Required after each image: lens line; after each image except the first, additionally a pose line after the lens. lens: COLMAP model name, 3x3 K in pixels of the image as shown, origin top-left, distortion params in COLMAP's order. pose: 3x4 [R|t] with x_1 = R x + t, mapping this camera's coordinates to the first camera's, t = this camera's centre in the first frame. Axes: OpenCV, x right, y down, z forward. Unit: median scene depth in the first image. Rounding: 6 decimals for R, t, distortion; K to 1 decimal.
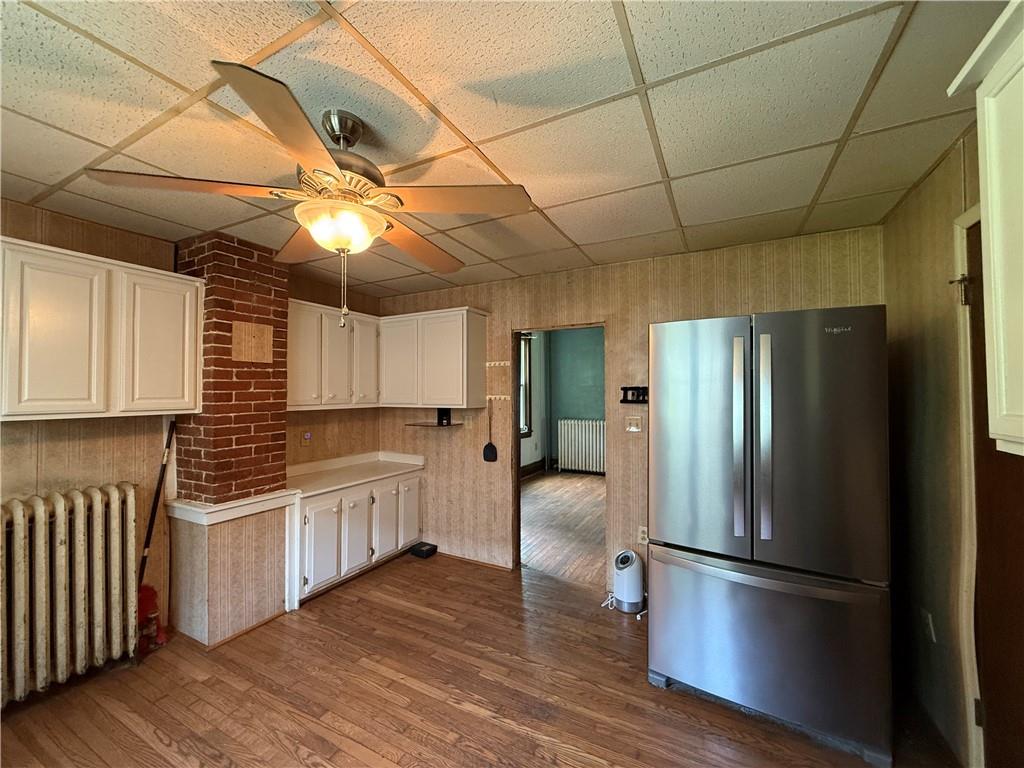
lens RADIAL K [[410.3, 0, 512.3], [0, 410.3, 387.6], [0, 0, 1]] dist [0.002257, -0.000059]
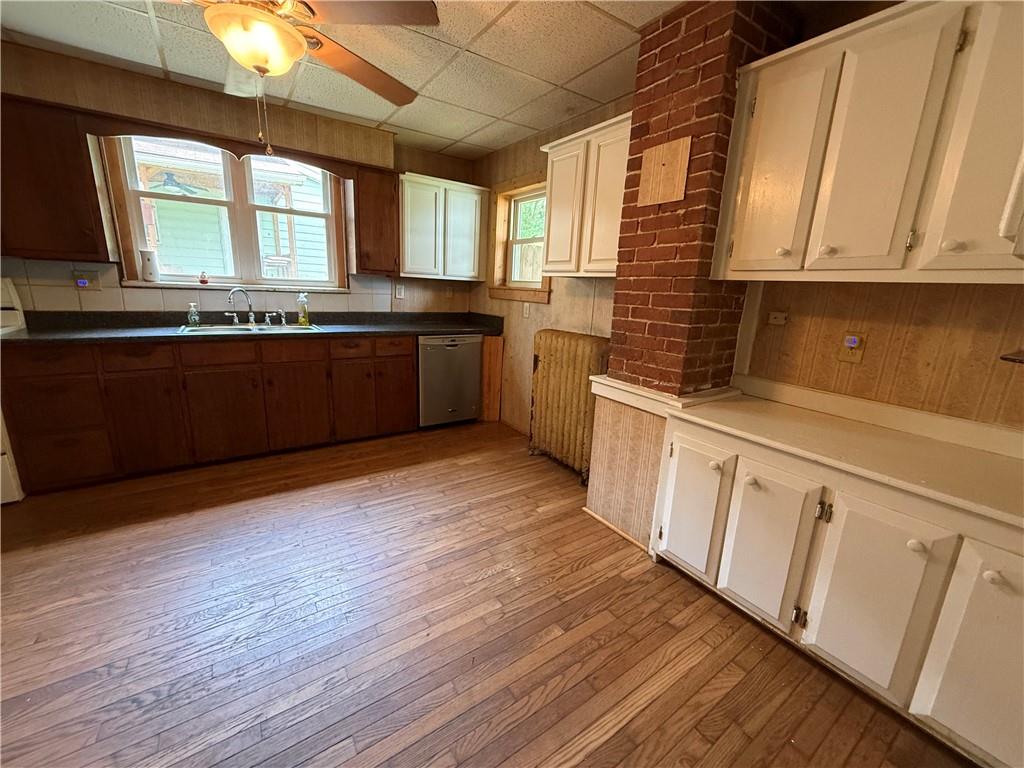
lens RADIAL K [[410.3, 0, 507.3], [0, 410.3, 381.8], [0, 0, 1]] dist [0.002257, -0.000059]
pose [[-0.475812, 0.186989, -0.859440, 0.166776], [-0.025365, 0.973816, 0.225917, 0.084717], [0.879181, 0.129293, -0.458611, 1.133105]]
